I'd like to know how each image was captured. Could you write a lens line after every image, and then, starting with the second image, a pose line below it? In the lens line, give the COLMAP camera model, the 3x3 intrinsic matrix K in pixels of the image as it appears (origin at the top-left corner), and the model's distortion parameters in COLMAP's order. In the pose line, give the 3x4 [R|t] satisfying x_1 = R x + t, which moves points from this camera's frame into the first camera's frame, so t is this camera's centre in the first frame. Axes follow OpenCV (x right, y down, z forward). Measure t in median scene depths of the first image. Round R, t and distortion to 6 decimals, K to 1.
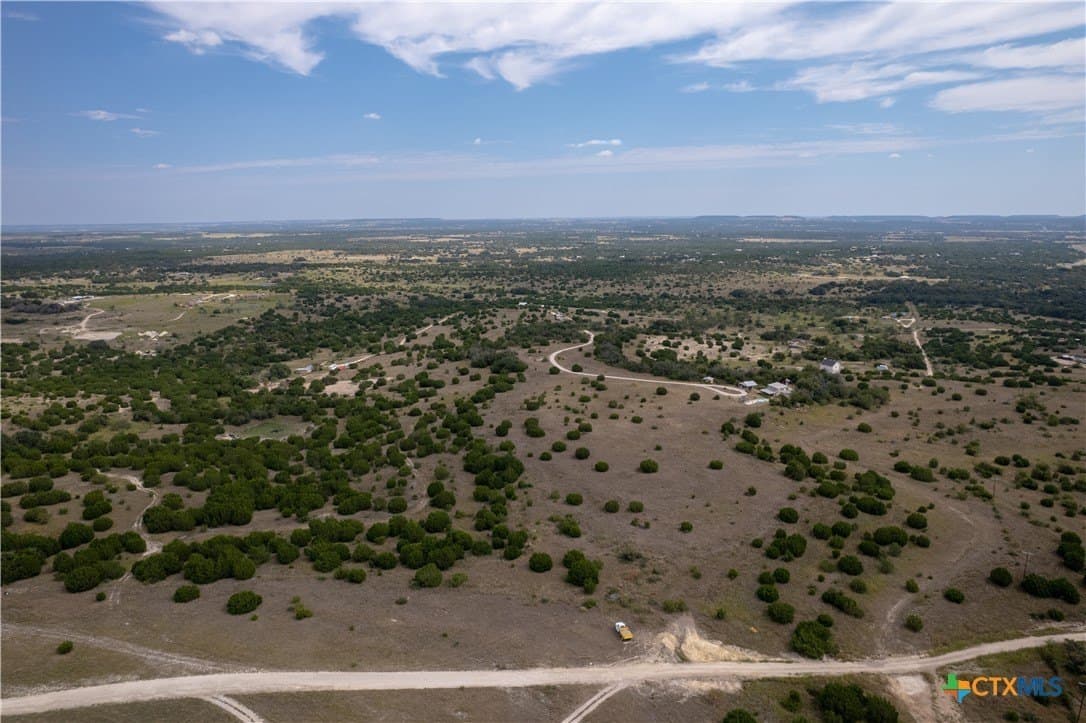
lens RADIAL K [[697.4, 0, 545.2], [0, 697.4, 356.1], [0, 0, 1]] dist [-0.084400, 0.079356]
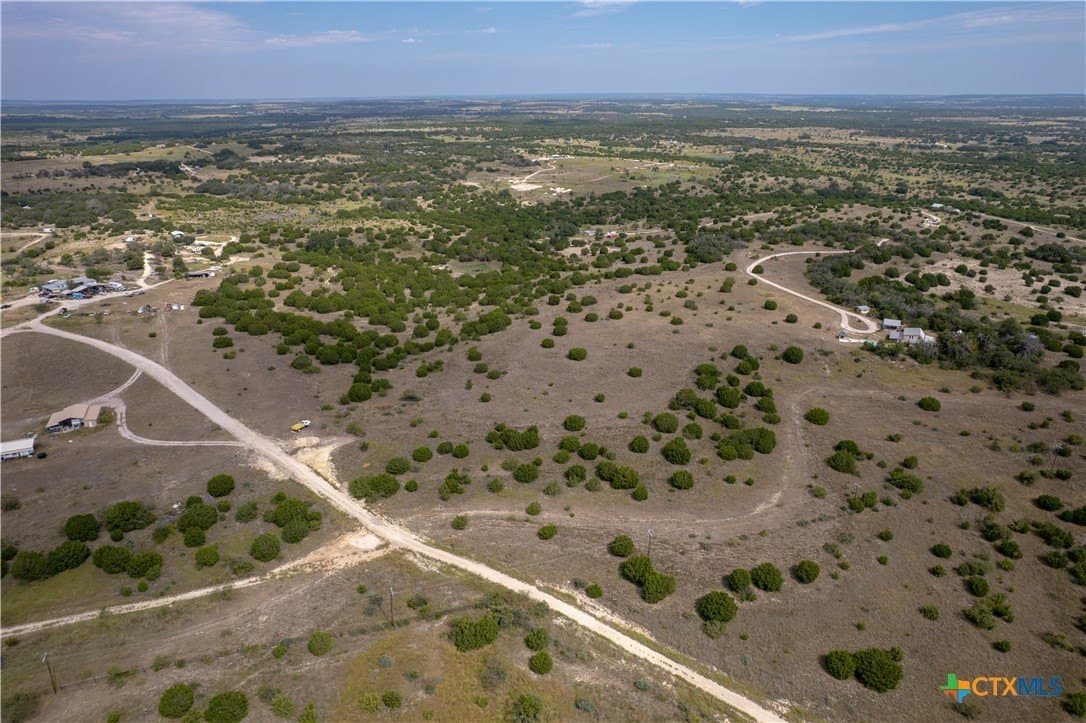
lens RADIAL K [[697.4, 0, 545.2], [0, 697.4, 356.1], [0, 0, 1]] dist [-0.084400, 0.079356]
pose [[0.703564, 0.262586, -0.660338, 1.345457], [-0.145955, 0.962811, 0.227357, -0.108104], [0.695481, -0.063581, 0.715726, 0.392249]]
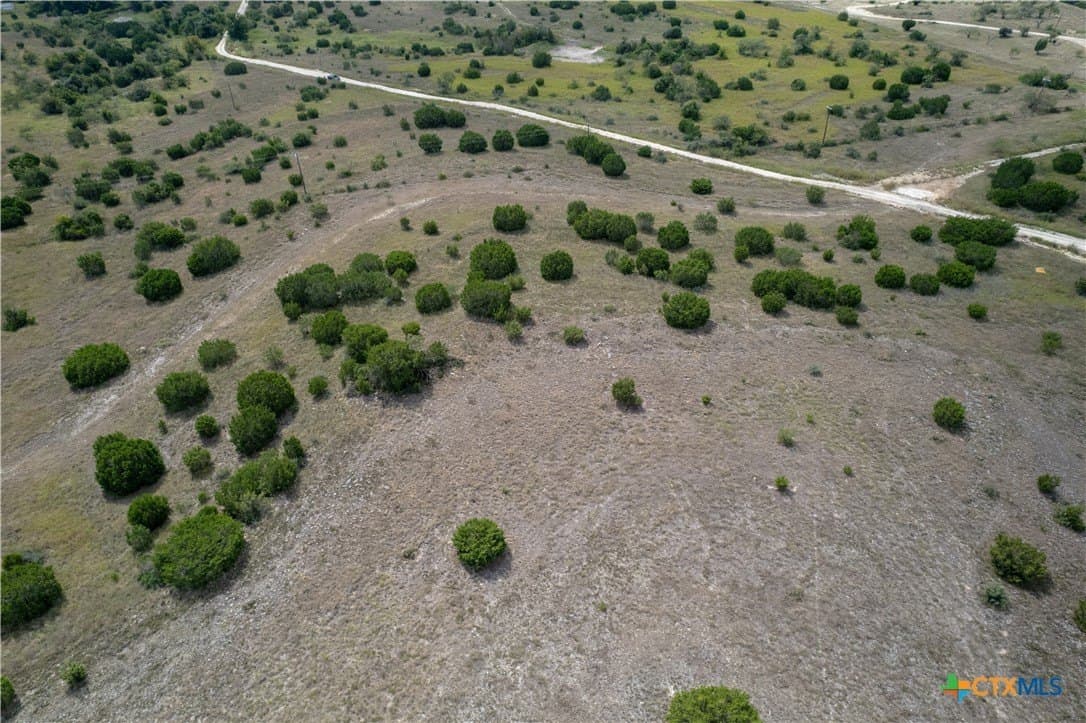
lens RADIAL K [[697.4, 0, 545.2], [0, 697.4, 356.1], [0, 0, 1]] dist [-0.084400, 0.079356]
pose [[-0.659406, -0.465259, 0.590524, 0.195934], [0.155195, 0.684330, 0.712465, -0.108423], [-0.735594, 0.561450, -0.379045, 1.777164]]
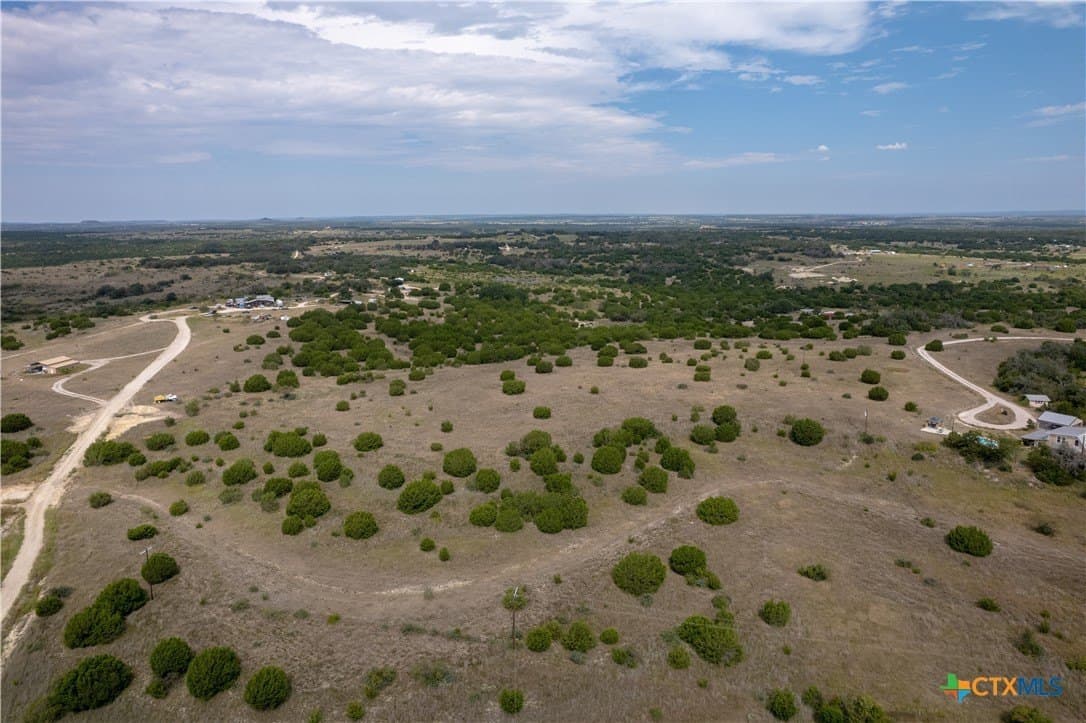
lens RADIAL K [[697.4, 0, 545.2], [0, 697.4, 356.1], [0, 0, 1]] dist [-0.084400, 0.079356]
pose [[0.234868, 0.205128, -0.950137, 1.552678], [-0.186574, 0.968818, 0.163041, -0.023980], [0.953953, 0.138977, 0.265816, 1.378275]]
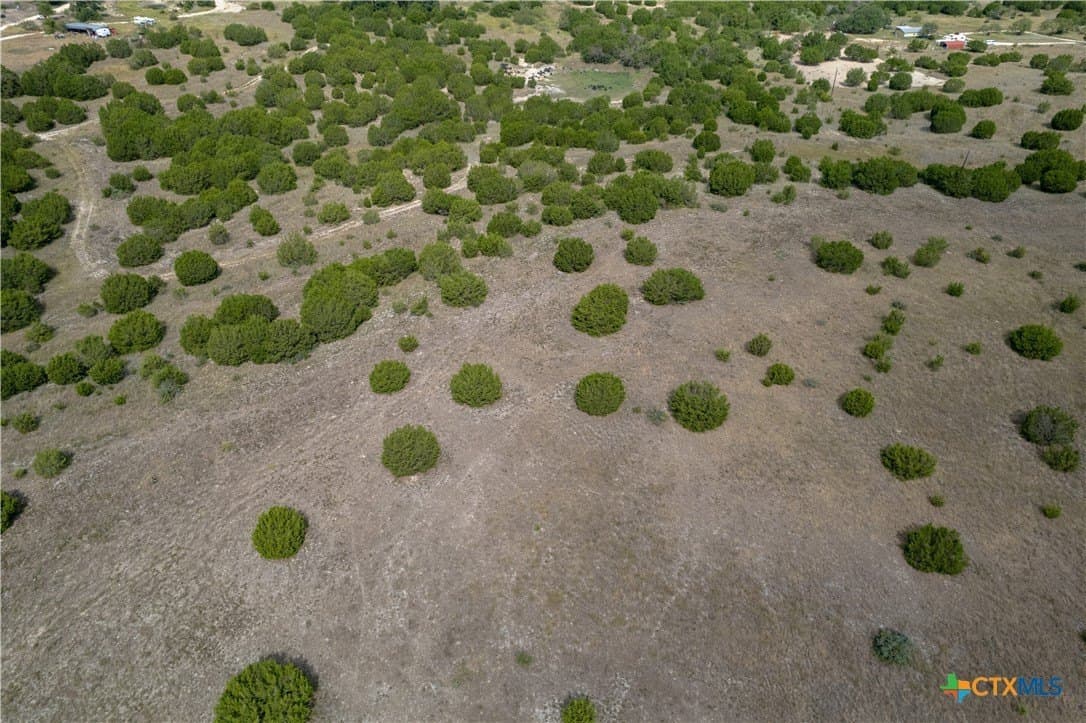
lens RADIAL K [[697.4, 0, 545.2], [0, 697.4, 356.1], [0, 0, 1]] dist [-0.084400, 0.079356]
pose [[0.299260, 0.605490, -0.737445, 0.442095], [-0.194863, 0.795358, 0.573963, -0.096230], [0.934062, -0.028064, 0.356006, 1.706236]]
